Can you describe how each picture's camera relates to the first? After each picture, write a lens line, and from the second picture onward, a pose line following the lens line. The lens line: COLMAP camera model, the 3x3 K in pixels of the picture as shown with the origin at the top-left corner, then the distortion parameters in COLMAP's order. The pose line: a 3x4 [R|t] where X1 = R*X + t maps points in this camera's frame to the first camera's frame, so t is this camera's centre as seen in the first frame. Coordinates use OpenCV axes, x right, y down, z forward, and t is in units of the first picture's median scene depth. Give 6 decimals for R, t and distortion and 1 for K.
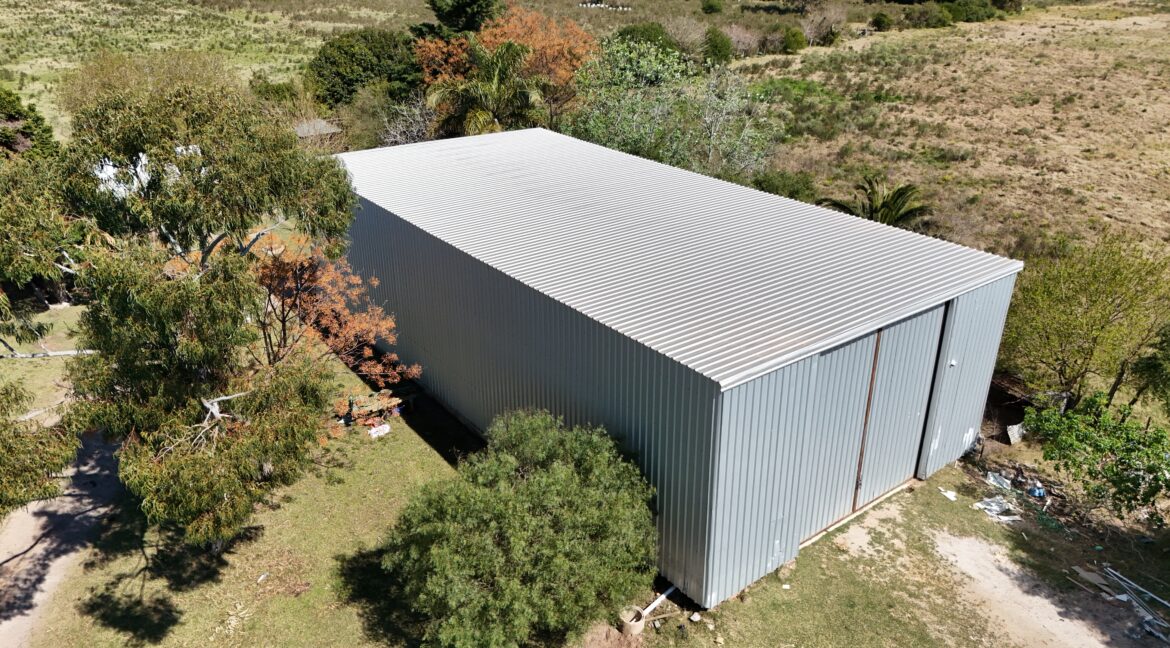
lens RADIAL K [[829.2, 0, 588.8], [0, 829.2, 328.3], [0, 0, 1]] dist [0.027612, -0.001704]
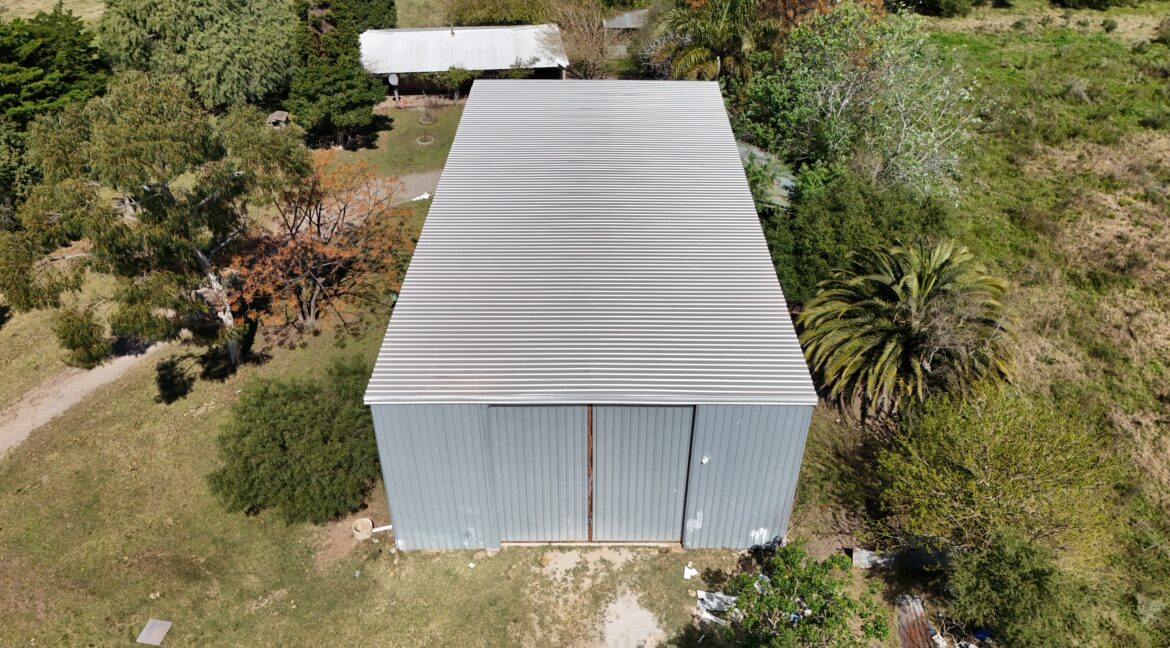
lens RADIAL K [[829.2, 0, 585.9], [0, 829.2, 318.1], [0, 0, 1]] dist [0.027612, -0.001704]
pose [[0.803758, 0.347885, -0.482649, 0.779498], [-0.257621, 0.934741, 0.244727, -0.347718], [0.536288, -0.072361, 0.840927, 0.079043]]
